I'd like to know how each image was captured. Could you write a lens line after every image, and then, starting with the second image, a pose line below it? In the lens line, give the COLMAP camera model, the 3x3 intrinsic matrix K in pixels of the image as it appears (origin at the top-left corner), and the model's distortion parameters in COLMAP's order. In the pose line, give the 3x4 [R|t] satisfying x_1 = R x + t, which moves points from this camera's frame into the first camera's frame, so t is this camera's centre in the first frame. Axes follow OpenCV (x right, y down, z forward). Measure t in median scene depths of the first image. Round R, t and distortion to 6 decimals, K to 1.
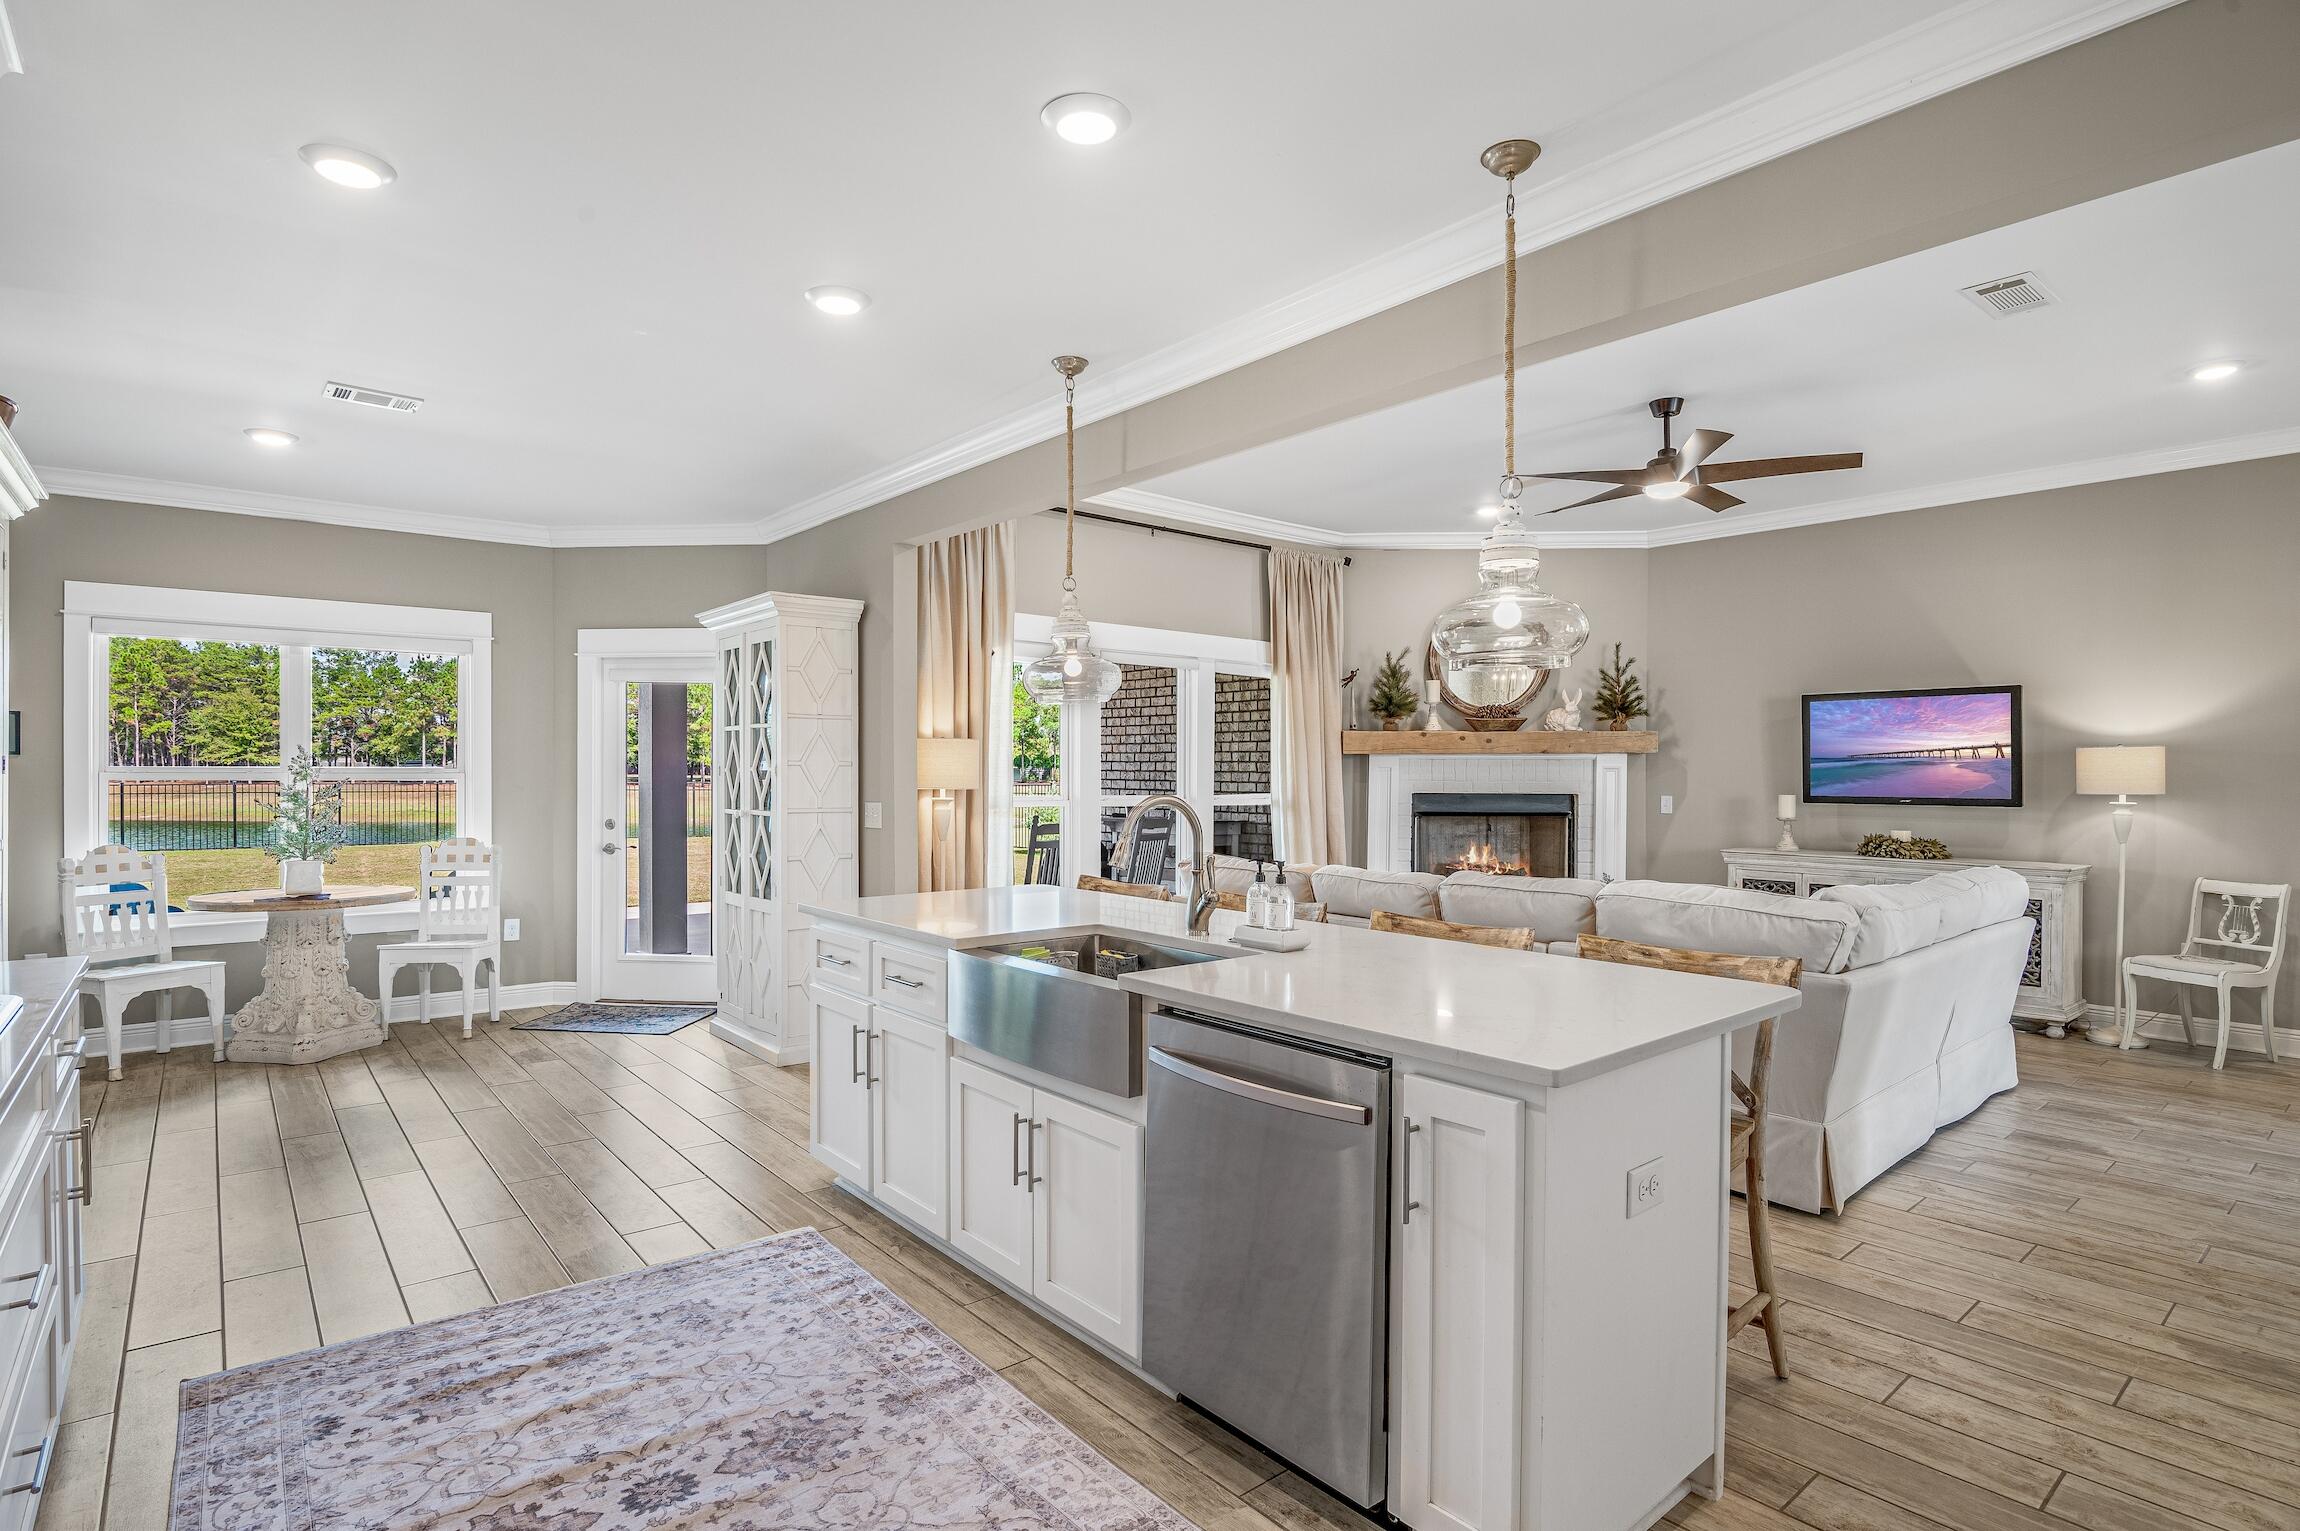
lens RADIAL K [[1150.6, 0, 1147.6], [0, 1150.6, 765.6], [0, 0, 1]] dist [-0.022815, 0.000586]
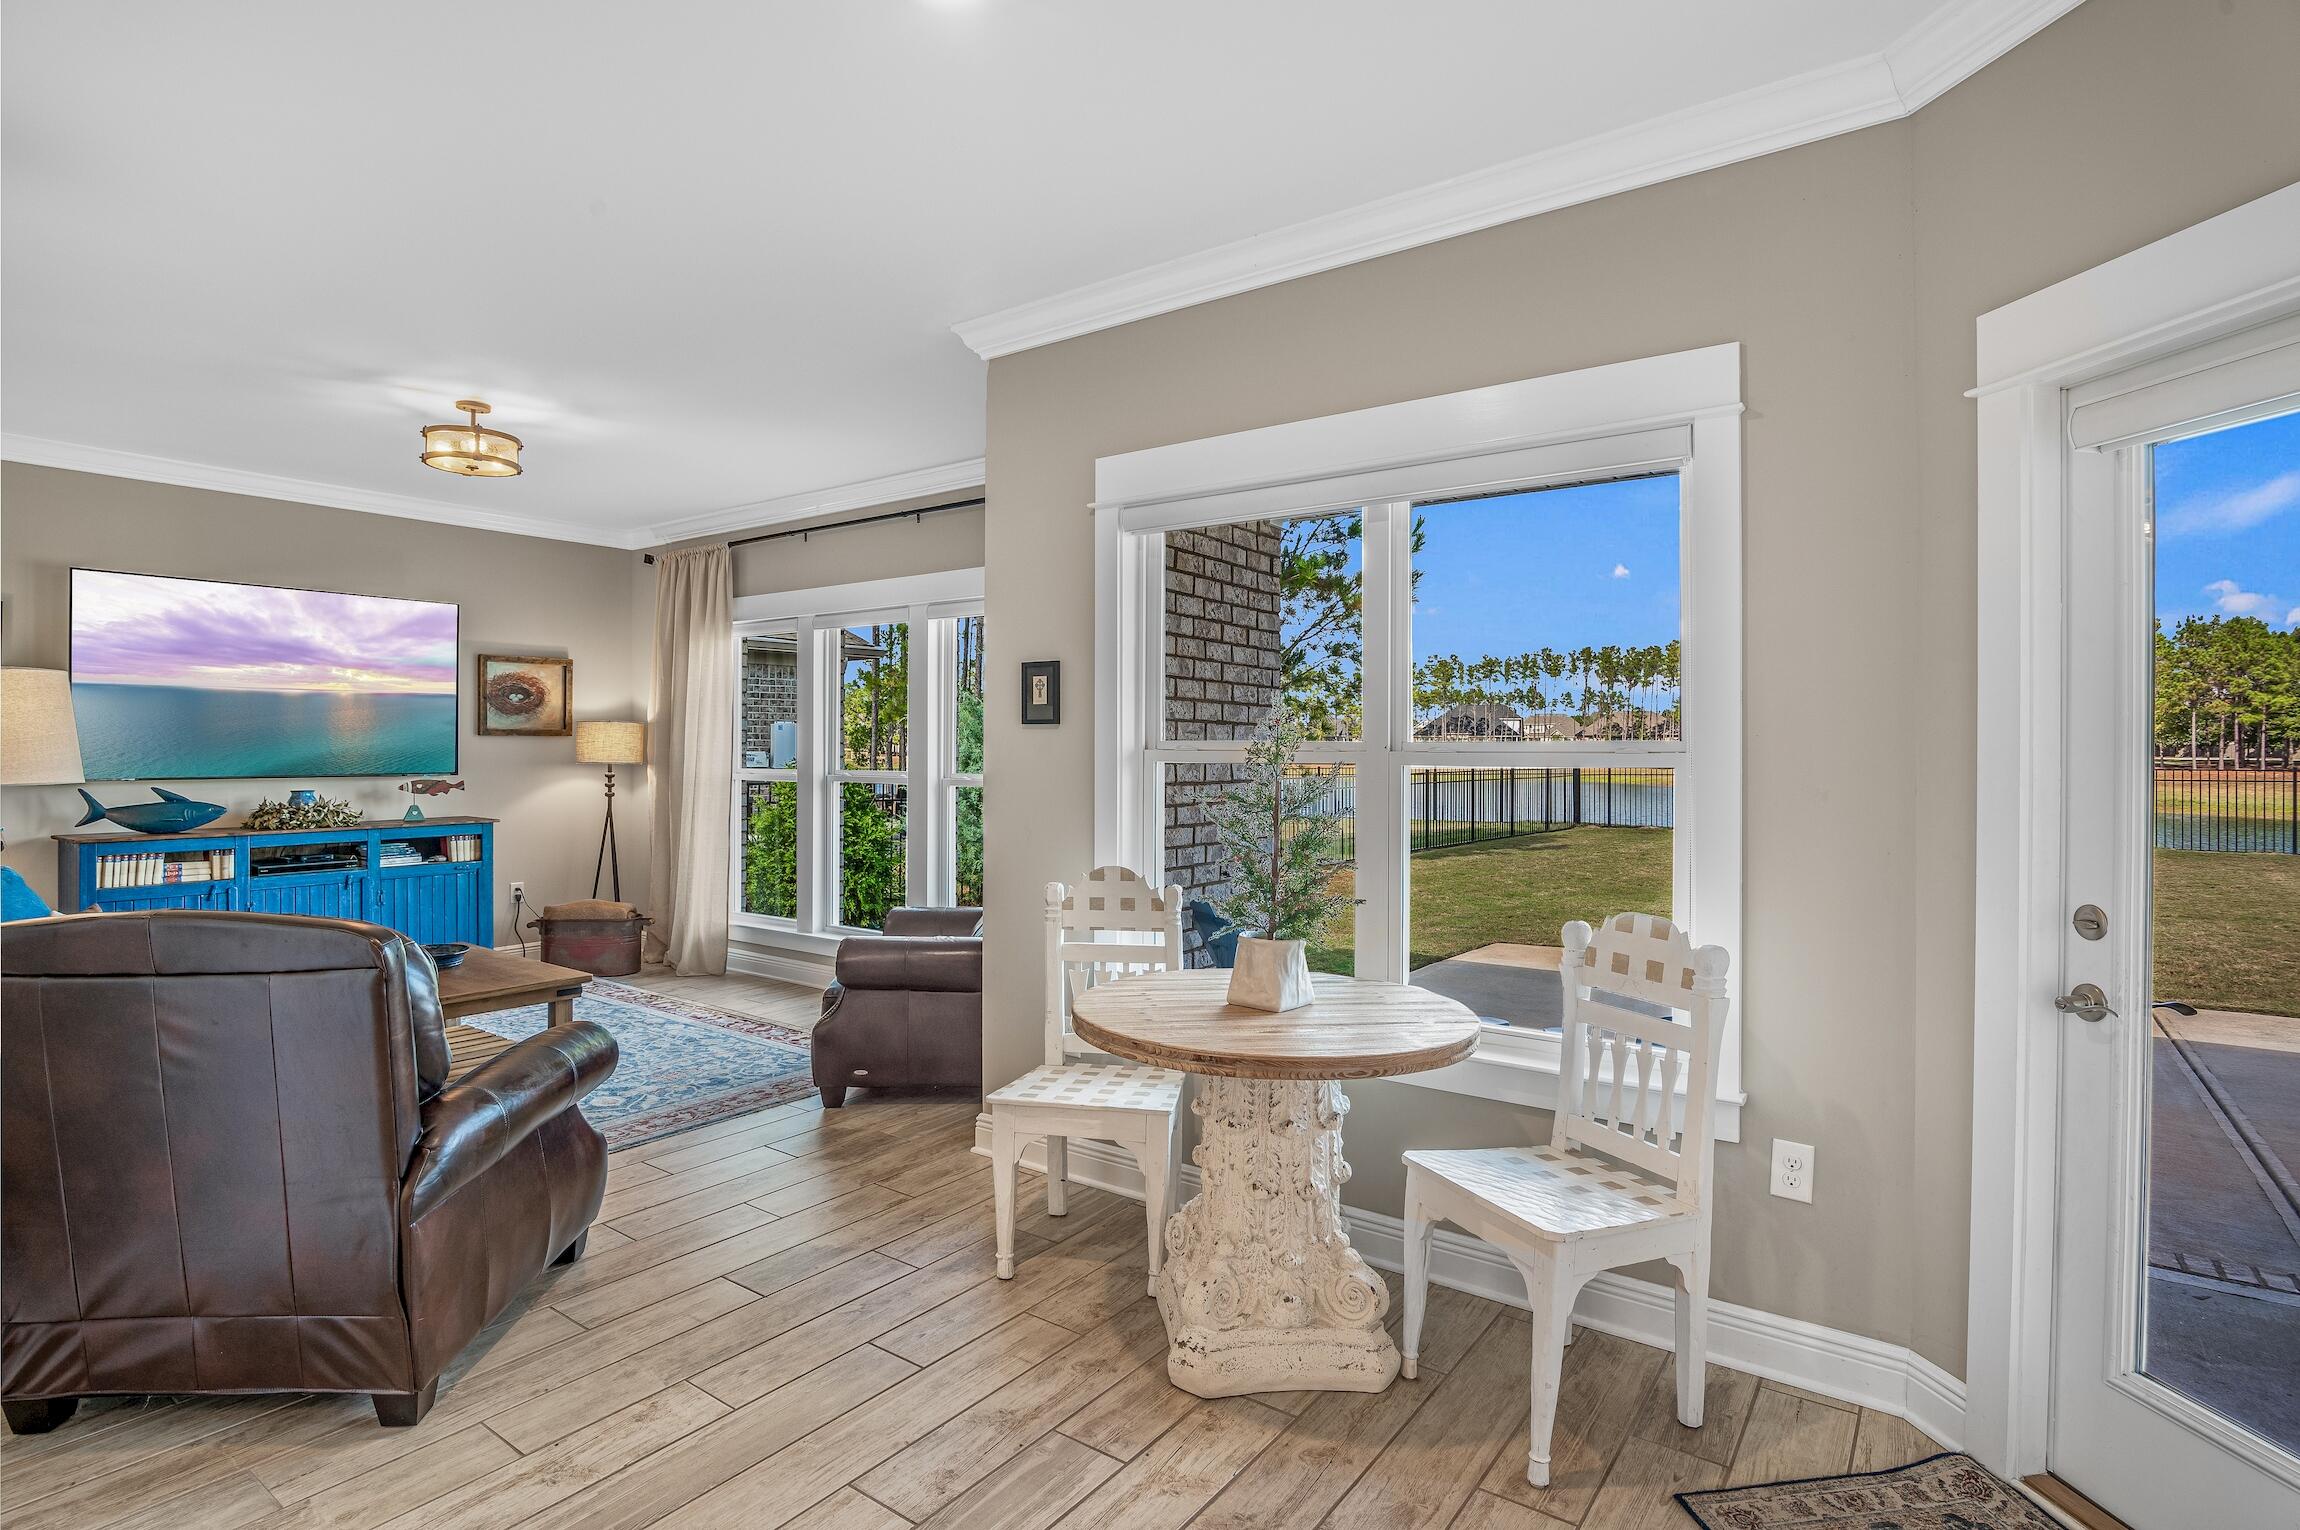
lens RADIAL K [[1150.6, 0, 1148.6], [0, 1150.6, 753.3], [0, 0, 1]] dist [-0.022815, 0.000586]
pose [[0.245723, 0.003710, -0.969333, -0.226214], [0.000978, 0.999991, 0.004075, 0.004831], [0.969340, -0.001949, 0.245717, 0.645575]]
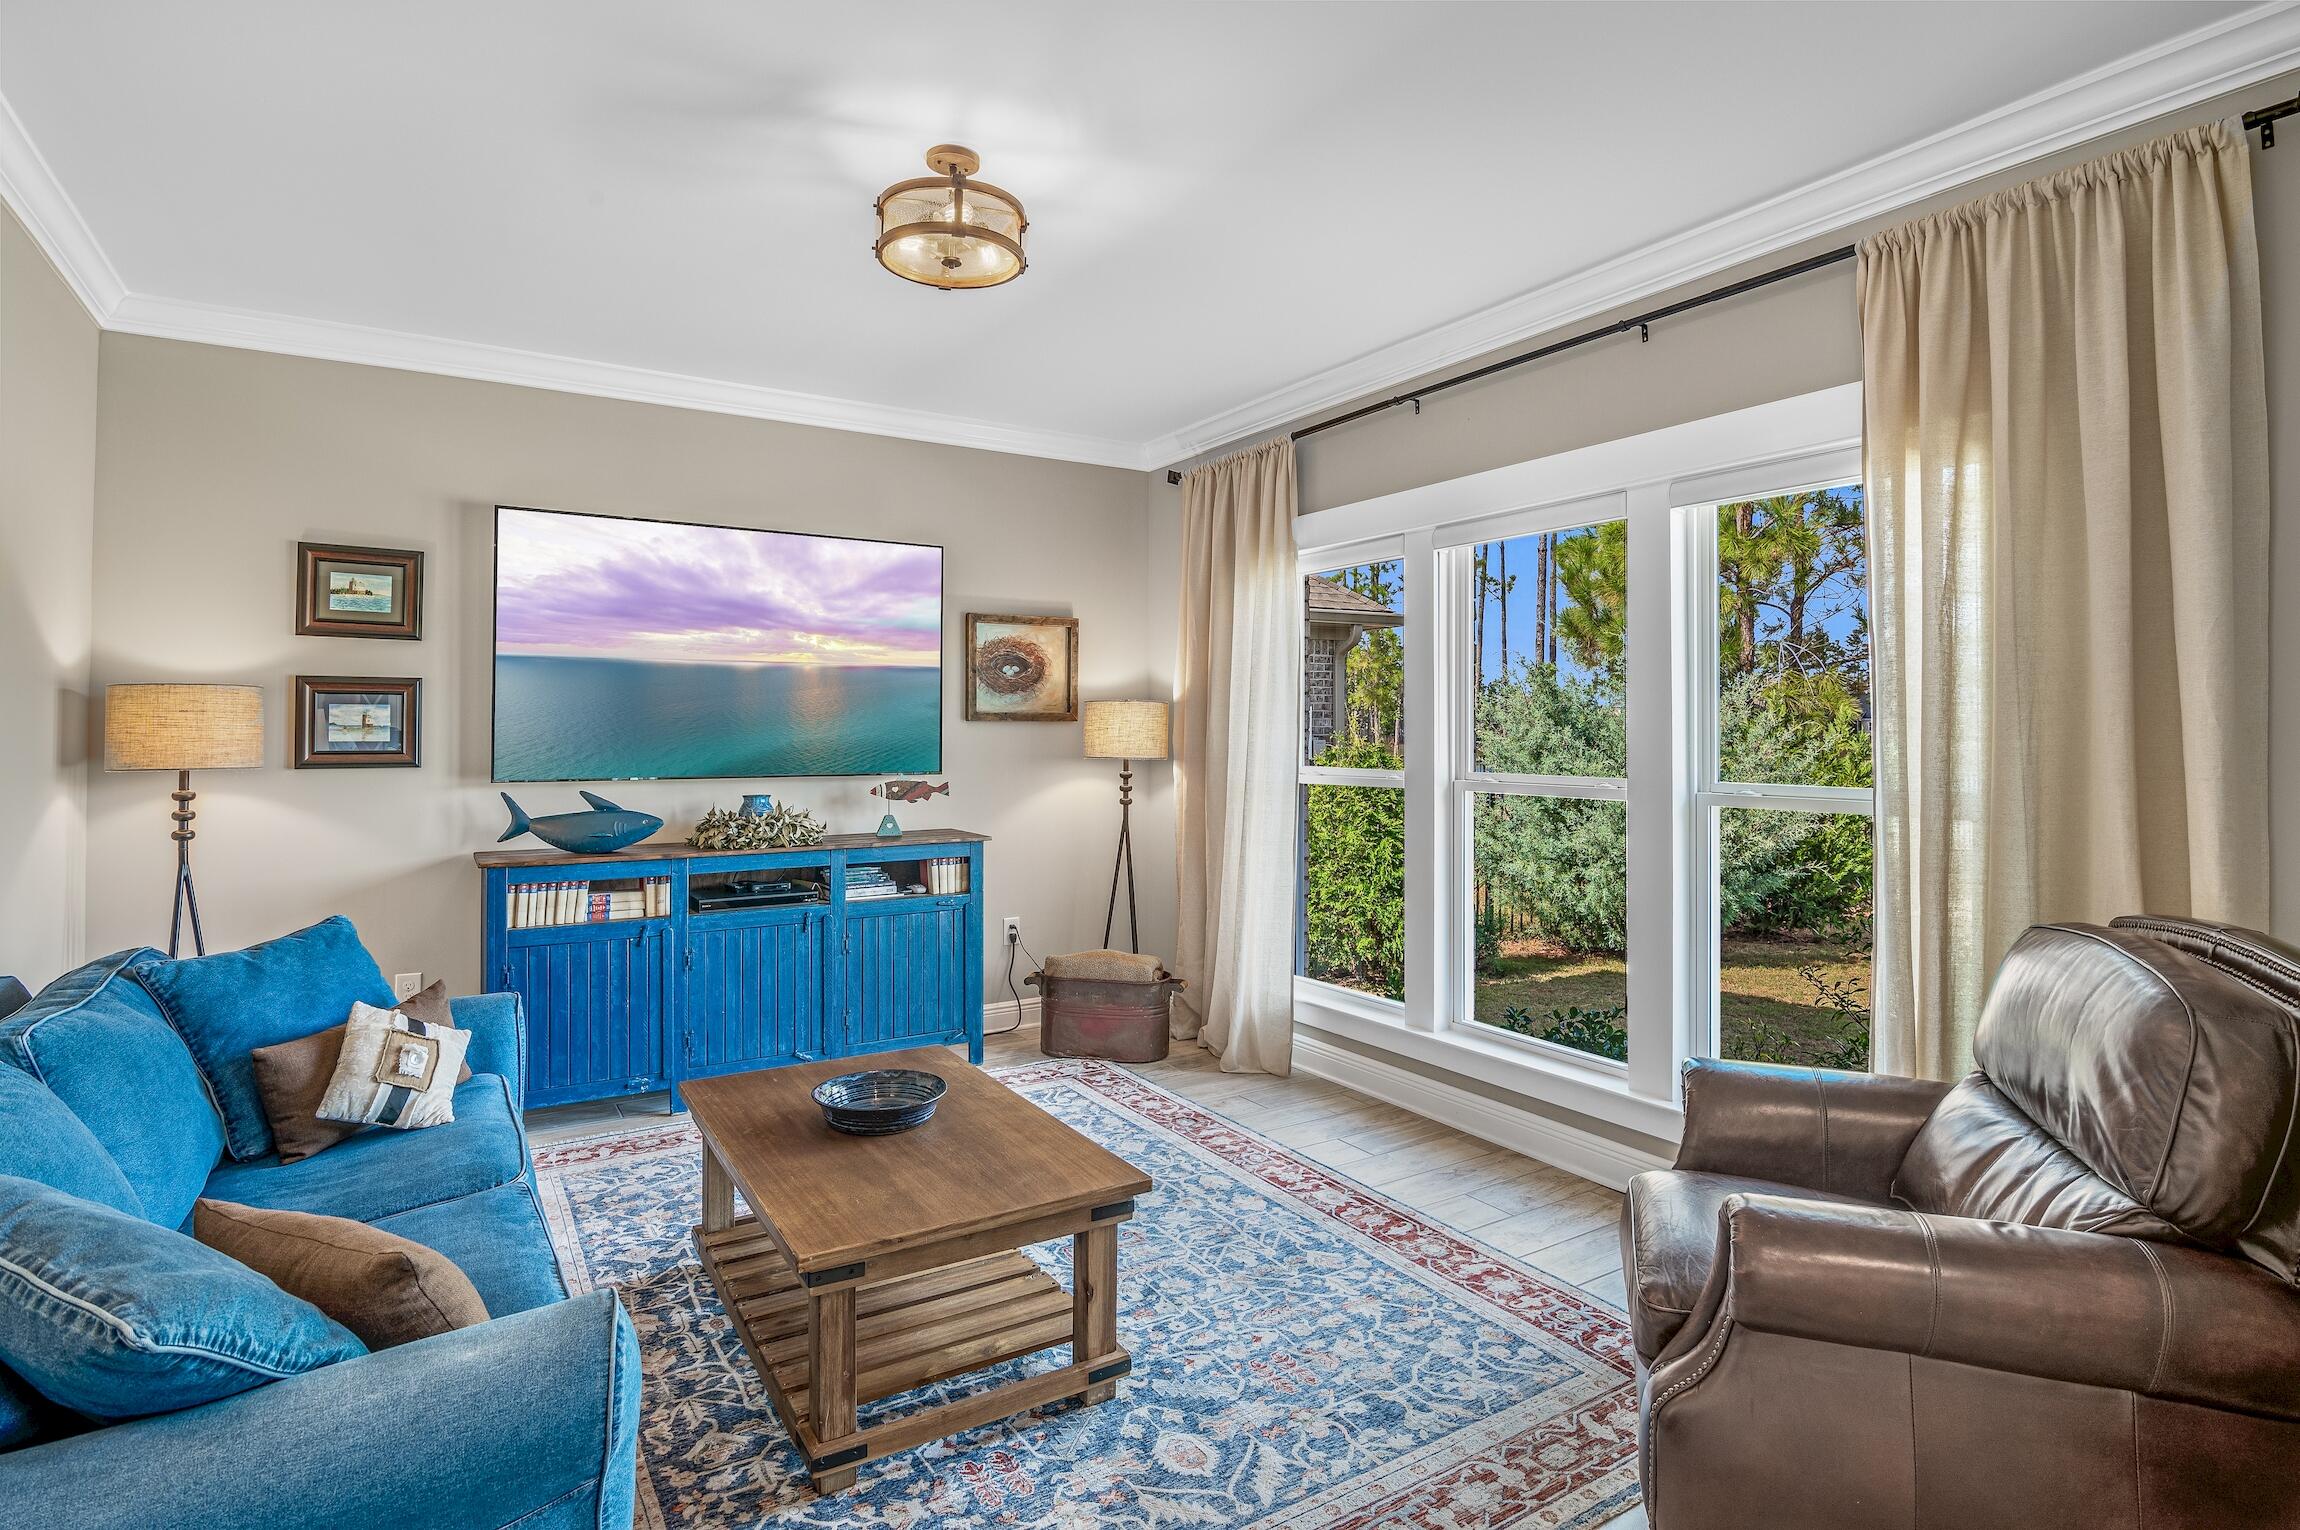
lens RADIAL K [[1150.6, 0, 1153.4], [0, 1150.6, 720.6], [0, 0, 1]] dist [-0.022815, 0.000586]
pose [[-0.126735, -0.013266, -0.991848, -0.596393], [0.003516, 0.999898, -0.013823, 0.003224], [0.991930, -0.005239, -0.126676, 0.542721]]
